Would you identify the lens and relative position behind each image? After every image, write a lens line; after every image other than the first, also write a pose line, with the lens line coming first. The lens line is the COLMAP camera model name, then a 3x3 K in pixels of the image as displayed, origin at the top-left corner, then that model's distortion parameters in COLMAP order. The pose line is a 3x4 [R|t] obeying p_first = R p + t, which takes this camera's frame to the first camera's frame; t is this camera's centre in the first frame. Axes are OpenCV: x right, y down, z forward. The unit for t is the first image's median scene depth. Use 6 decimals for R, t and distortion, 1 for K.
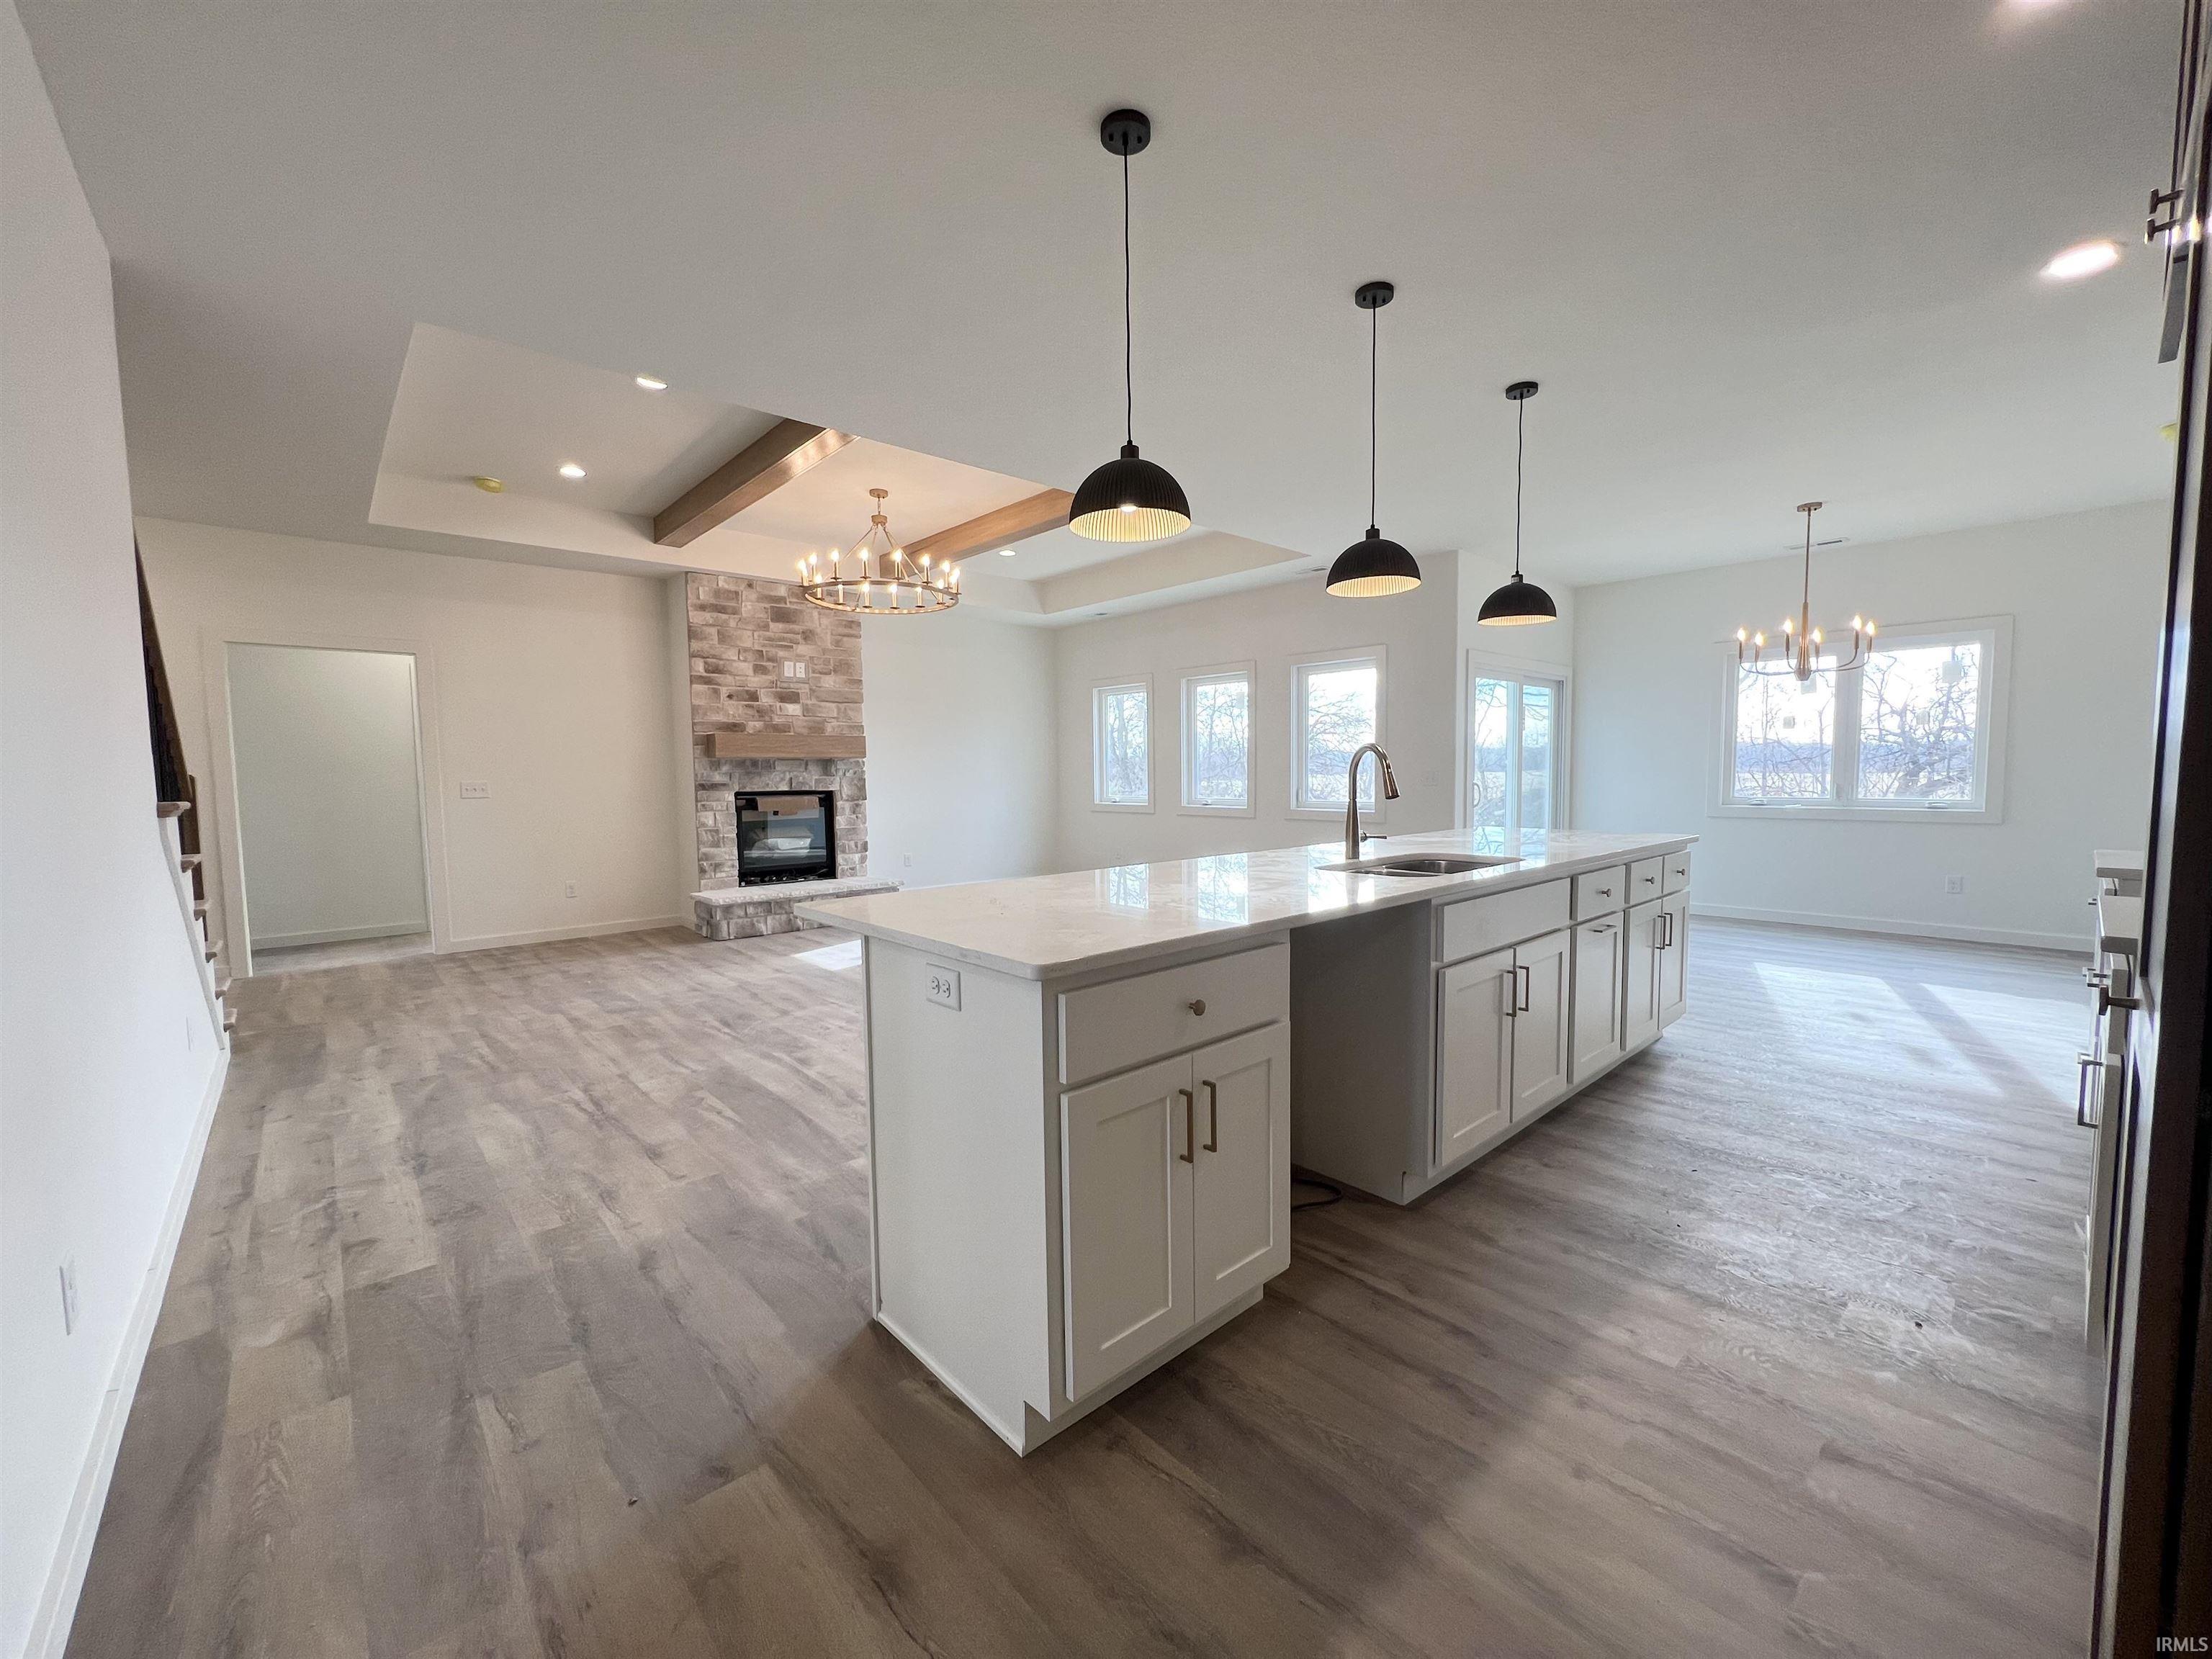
lens RADIAL K [[884.3, 0, 1106.8], [0, 884.3, 832.7], [0, 0, 1]] dist [-0.001555, 0.000272]
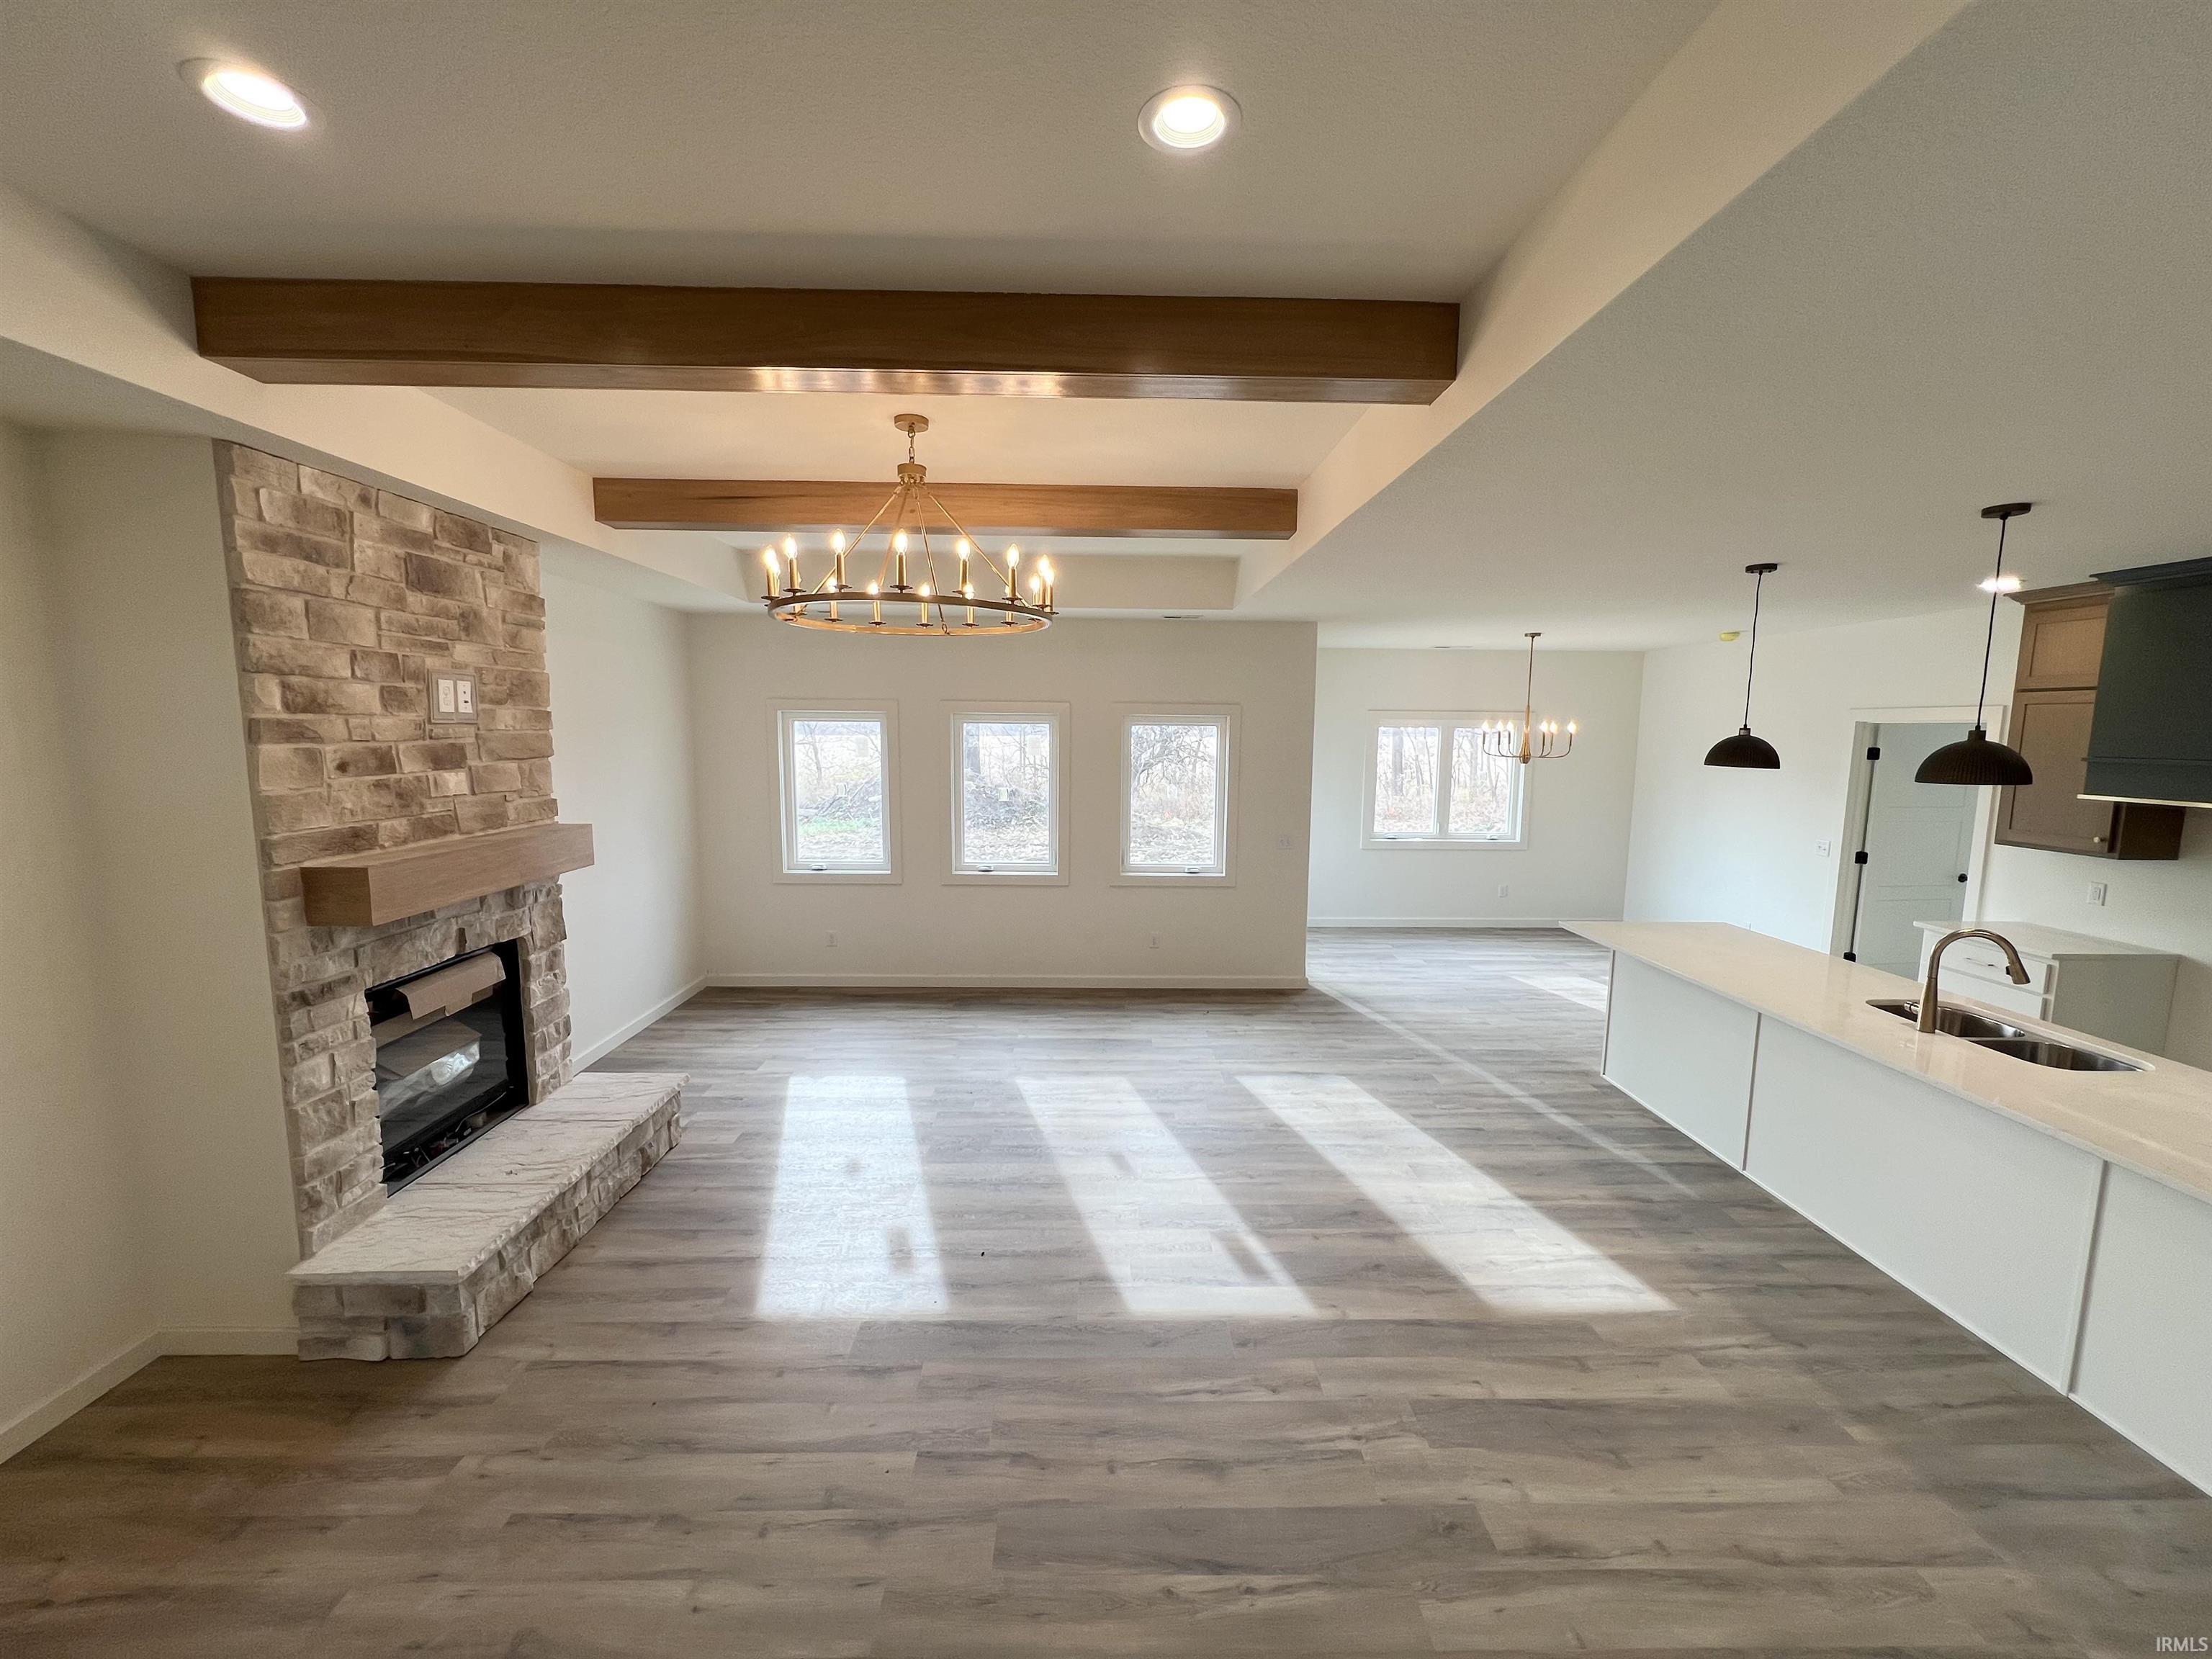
lens RADIAL K [[884.3, 0, 1106.8], [0, 884.3, 832.7], [0, 0, 1]] dist [-0.001555, 0.000272]
pose [[0.655627, -0.071826, 0.751661, -0.507012], [0.035958, 0.997306, 0.063935, -0.137578], [-0.754228, -0.014889, 0.656443, 0.461539]]
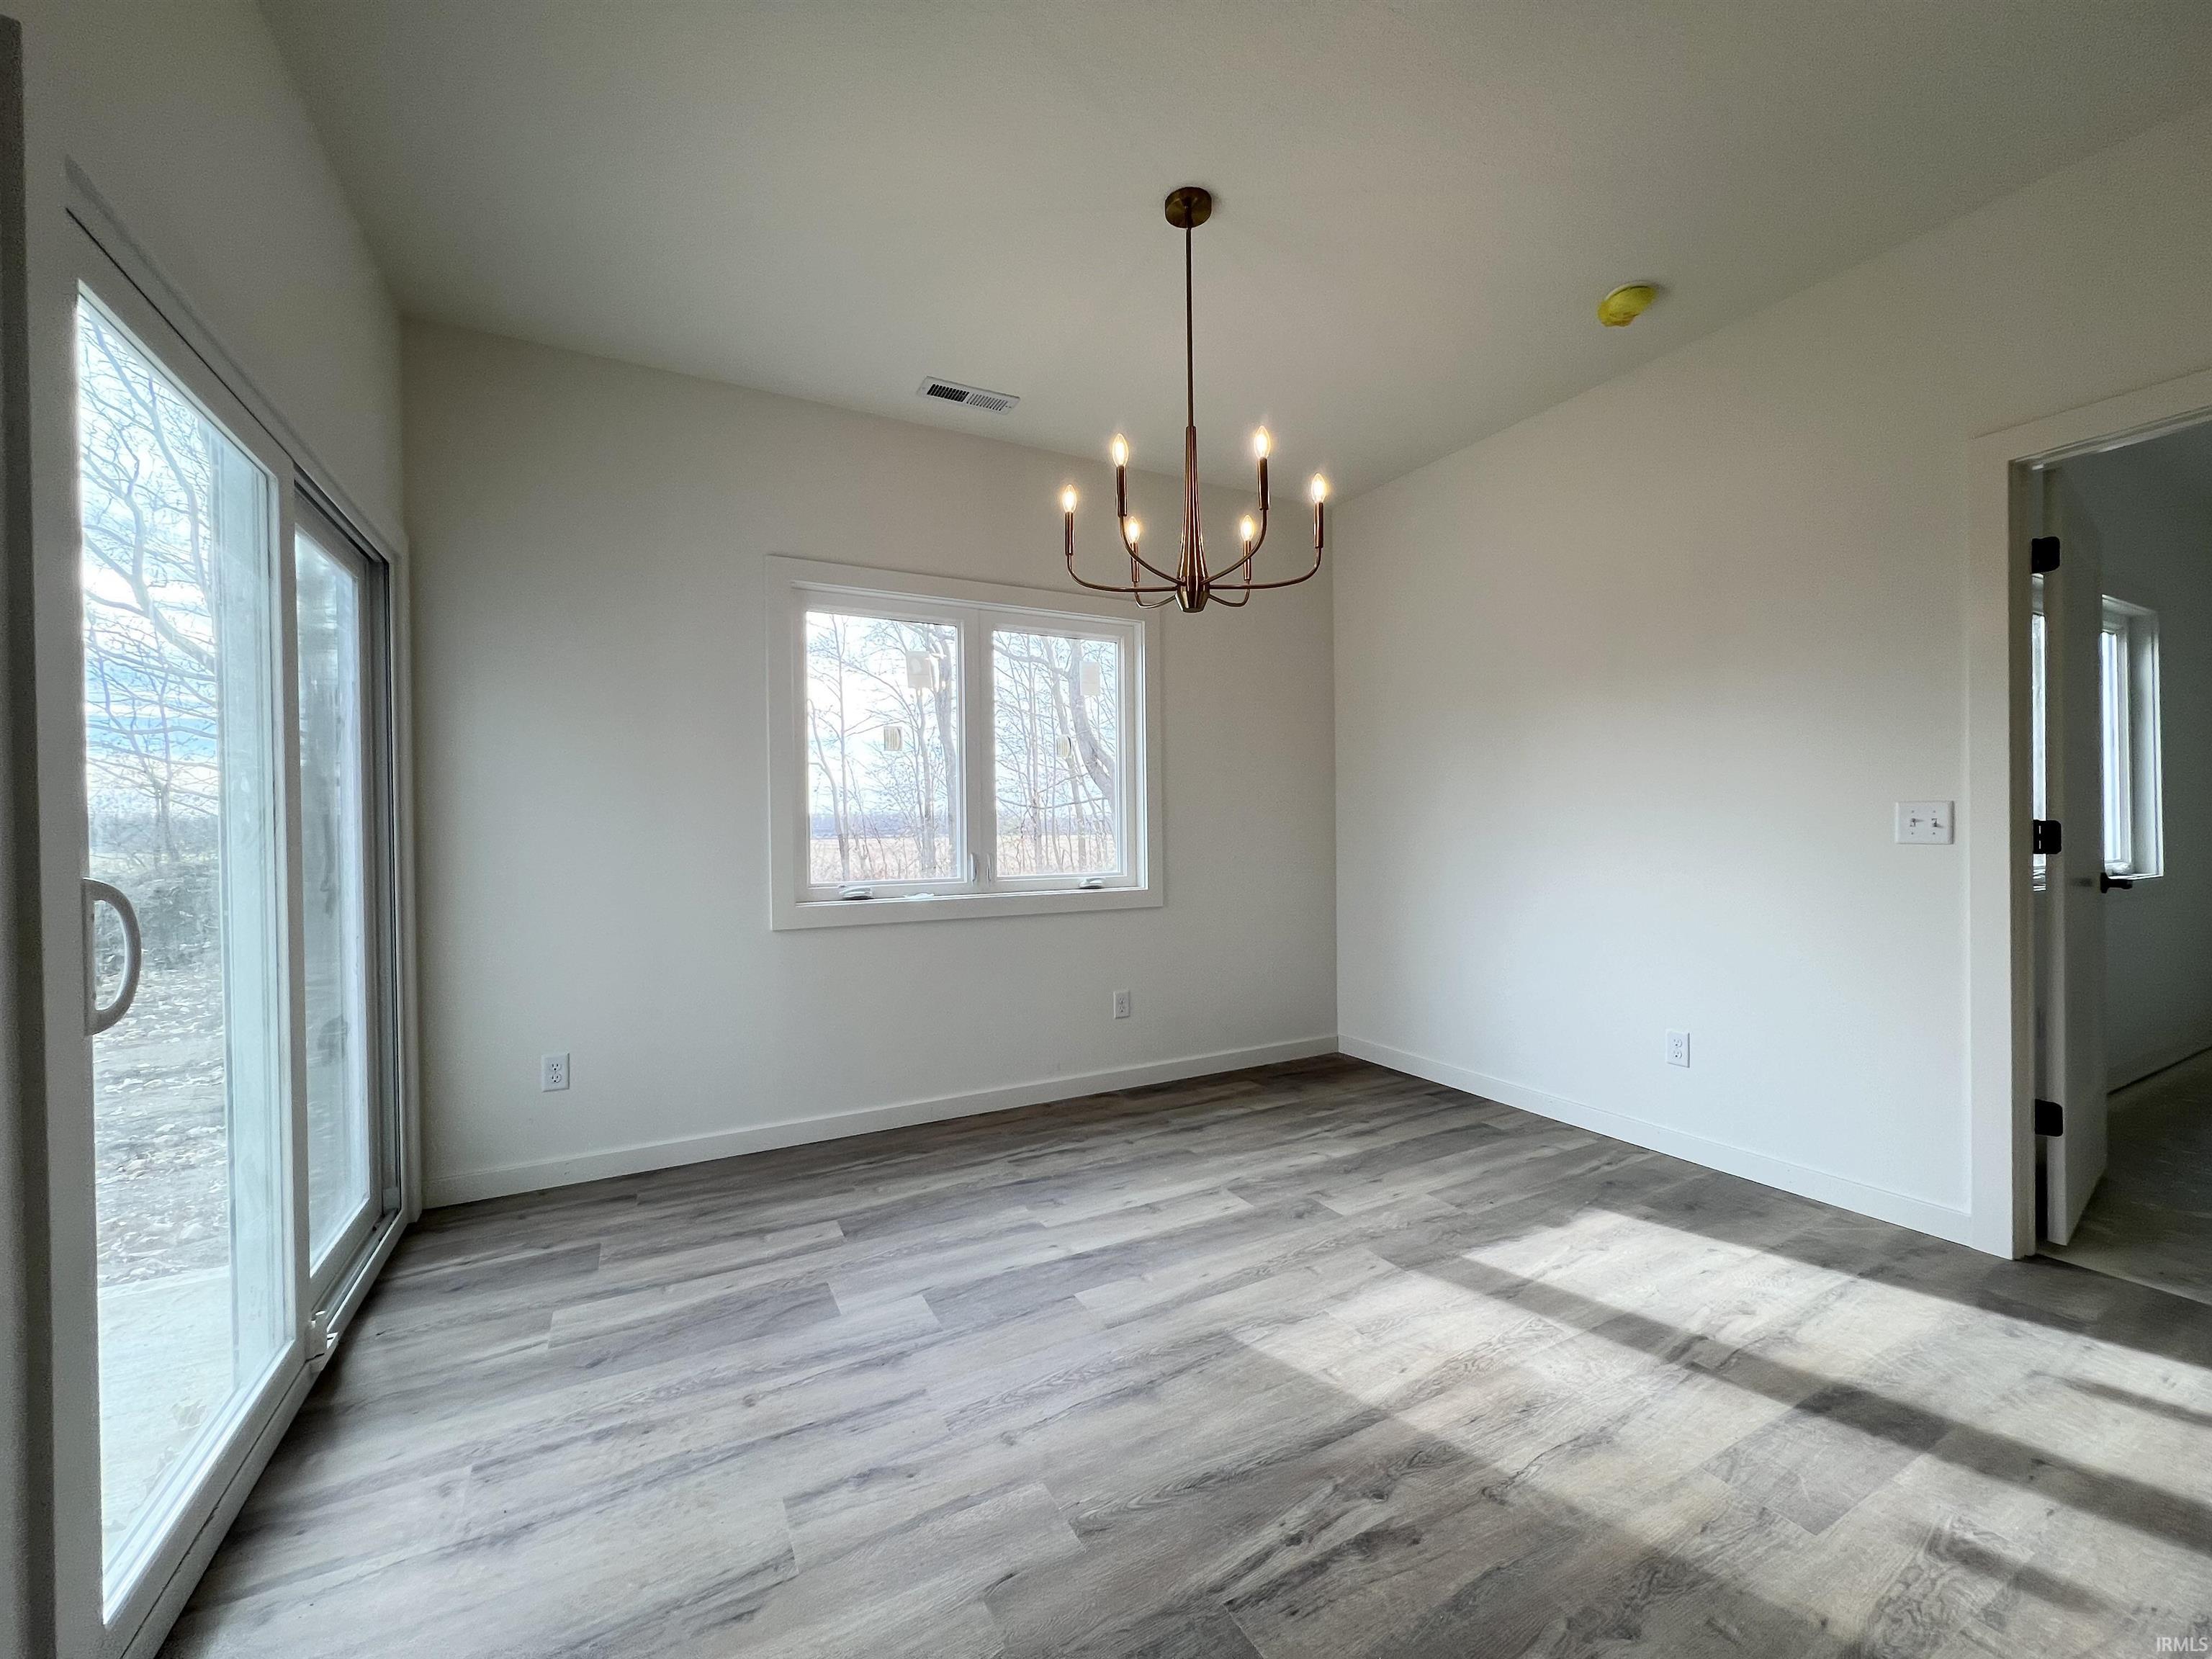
lens RADIAL K [[884.3, 0, 1106.8], [0, 884.3, 832.7], [0, 0, 1]] dist [-0.001555, 0.000272]
pose [[0.239588, 0.005834, 0.970857, 0.283993], [0.075908, 0.996808, -0.024722, -0.044722], [-0.967903, 0.079619, 0.238380, 0.737617]]
